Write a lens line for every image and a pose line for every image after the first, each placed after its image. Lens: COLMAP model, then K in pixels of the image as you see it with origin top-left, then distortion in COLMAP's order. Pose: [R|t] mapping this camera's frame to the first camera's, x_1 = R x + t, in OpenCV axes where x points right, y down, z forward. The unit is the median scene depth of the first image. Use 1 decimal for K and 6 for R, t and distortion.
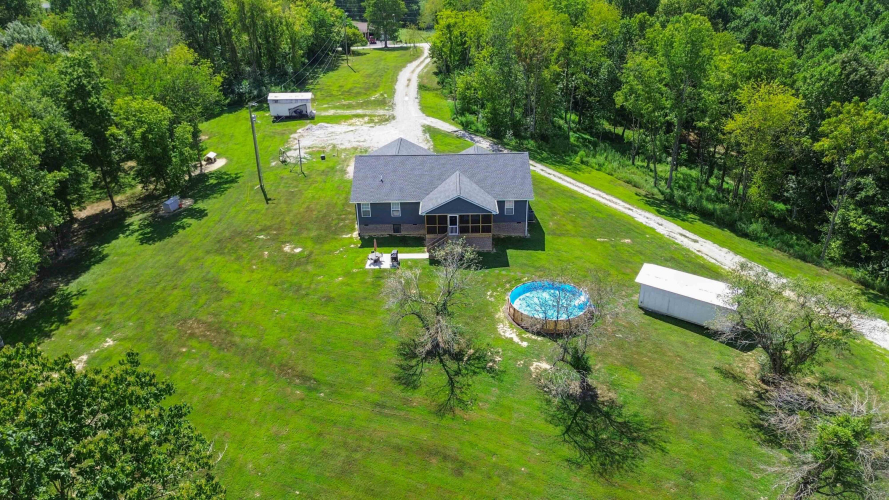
lens RADIAL K [[632.4, 0, 444.5], [0, 632.4, 250.0], [0, 0, 1]] dist [0.070153, -0.072635]
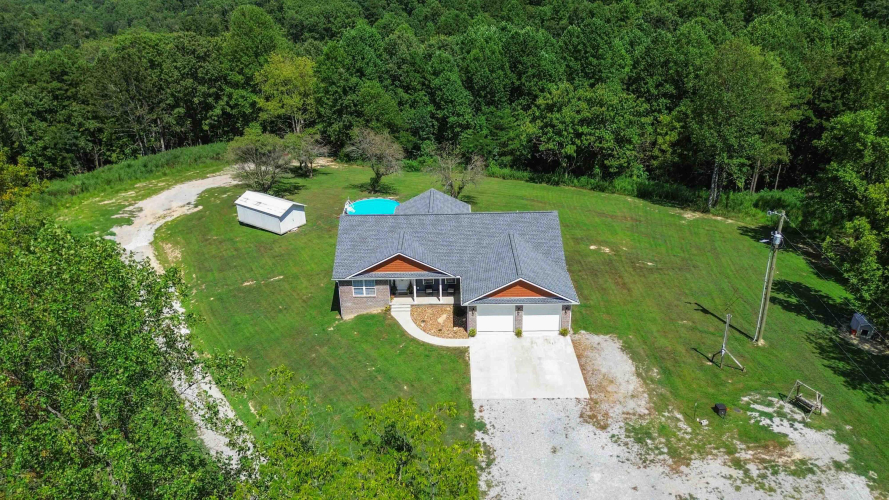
lens RADIAL K [[632.4, 0, 444.5], [0, 632.4, 250.0], [0, 0, 1]] dist [0.070153, -0.072635]
pose [[-0.999296, 0.031328, 0.020640, -0.015230], [0.035849, 0.635190, 0.771523, -0.776186], [0.011060, 0.771720, -0.635866, 1.627905]]
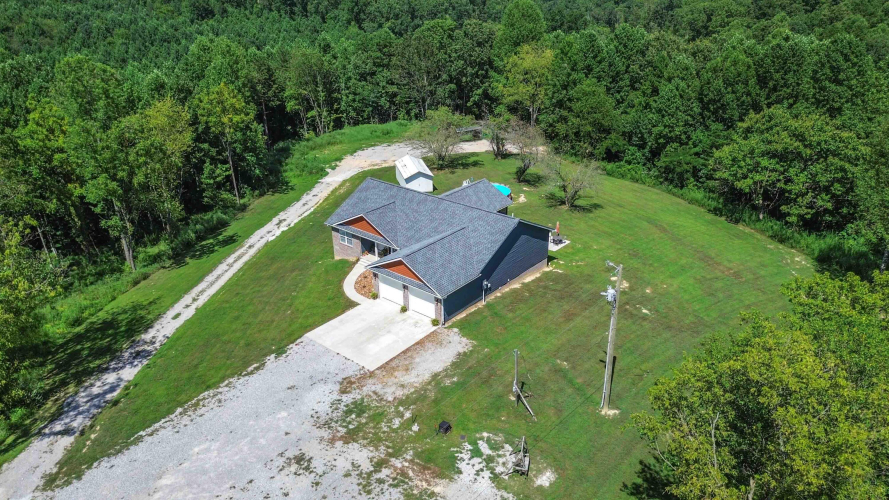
lens RADIAL K [[632.4, 0, 444.5], [0, 632.4, 250.0], [0, 0, 1]] dist [0.070153, -0.072635]
pose [[-0.762487, -0.244434, 0.599054, -0.579556], [0.305376, 0.680309, 0.666277, -0.713328], [-0.570402, 0.690965, -0.444082, 1.510478]]
